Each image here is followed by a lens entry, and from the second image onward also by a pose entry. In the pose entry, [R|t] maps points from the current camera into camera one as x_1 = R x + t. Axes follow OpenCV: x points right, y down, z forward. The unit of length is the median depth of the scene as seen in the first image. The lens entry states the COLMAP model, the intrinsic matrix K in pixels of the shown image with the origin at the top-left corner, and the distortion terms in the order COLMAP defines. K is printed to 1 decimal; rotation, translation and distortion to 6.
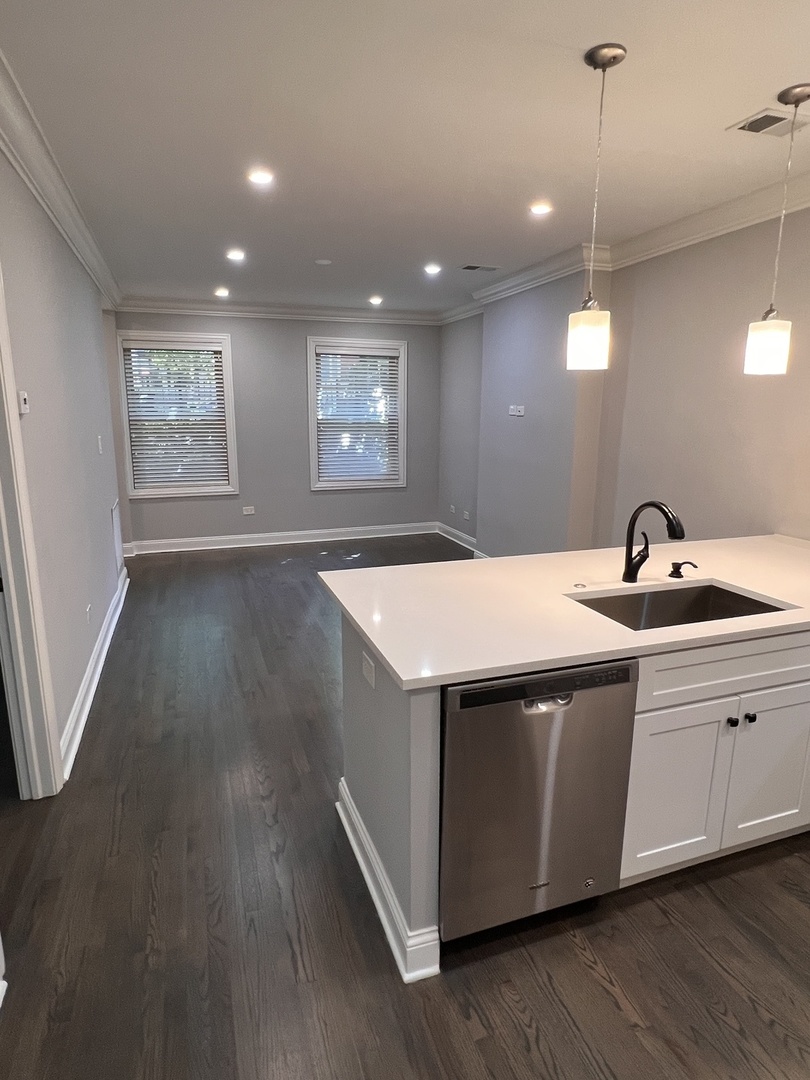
lens RADIAL K [[622.3, 0, 406.7], [0, 622.3, 538.1], [0, 0, 1]] dist [0.003167, -0.003337]
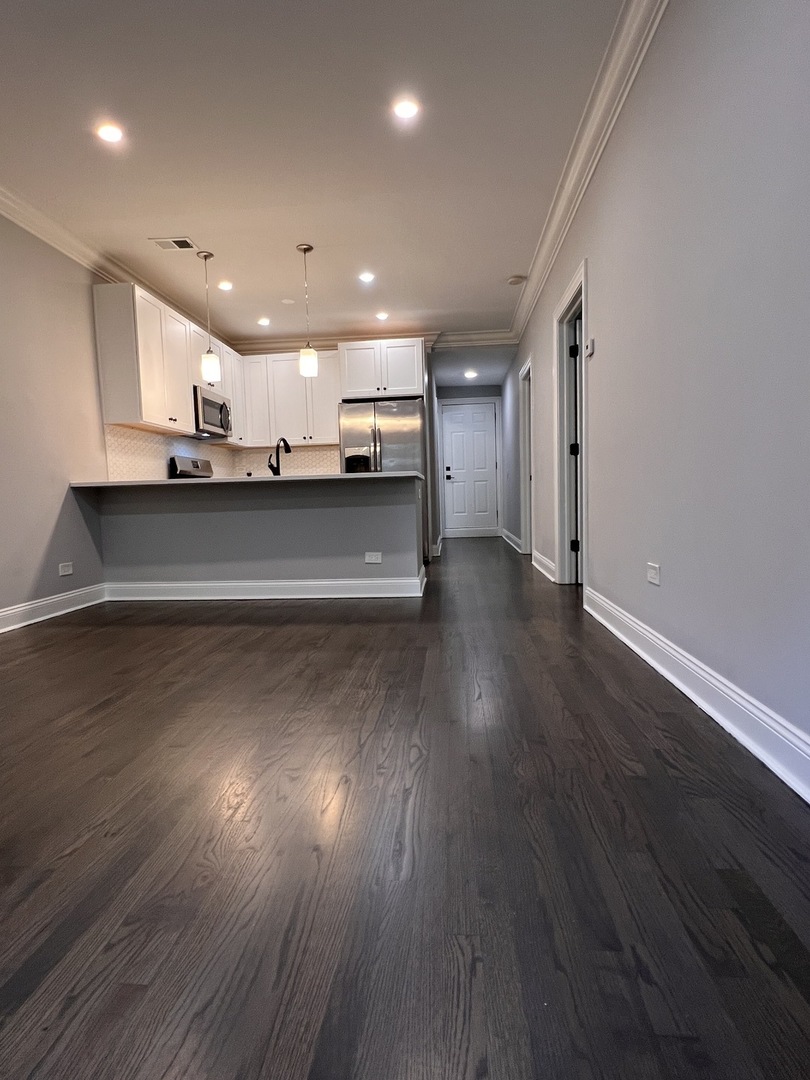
lens RADIAL K [[554.5, 0, 405.0], [0, 554.5, 540.0], [0, 0, 1]] dist [-0.004750, -0.000654]
pose [[-0.912853, -0.011961, 0.408113, -0.722195], [0.107429, 0.957312, 0.268352, -0.170462], [-0.393901, 0.288809, -0.872600, 2.365279]]
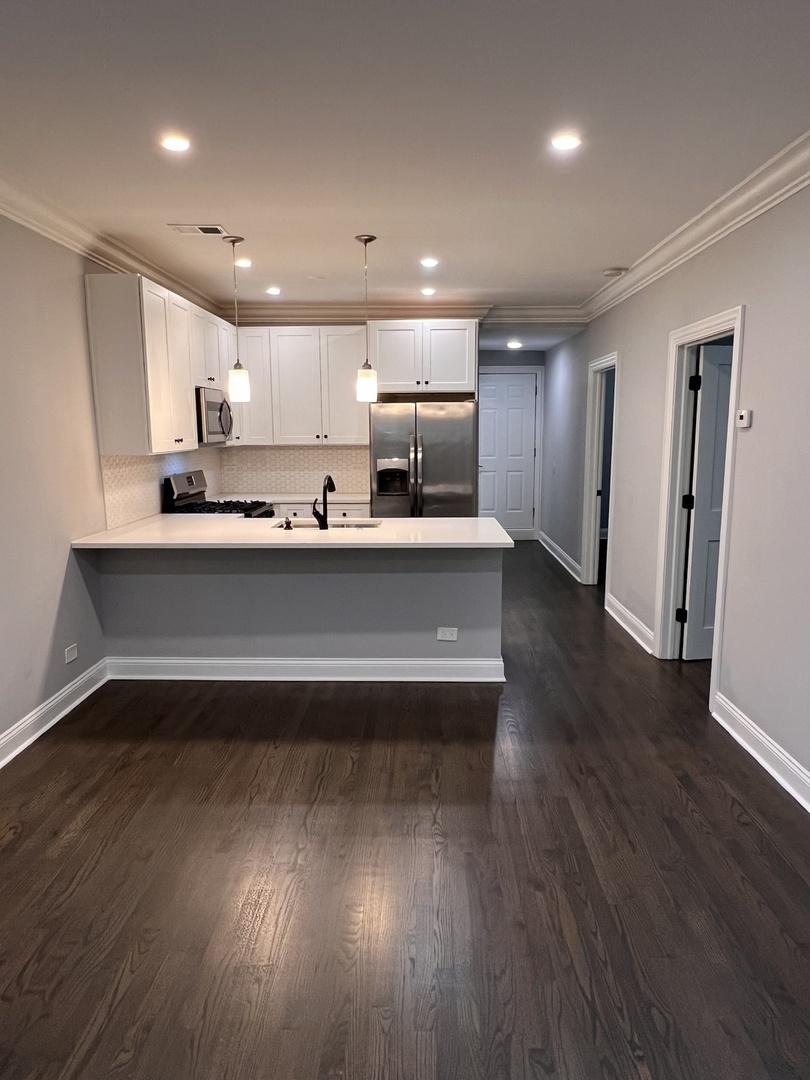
lens RADIAL K [[705.0, 0, 405.0], [0, 705.0, 540.0], [0, 0, 1]] dist [-0.002422, -0.000526]
pose [[-0.936247, -0.057859, 0.346545, -0.455234], [0.072215, 0.933597, 0.350973, -0.510508], [-0.343840, 0.353623, -0.869899, 2.432568]]
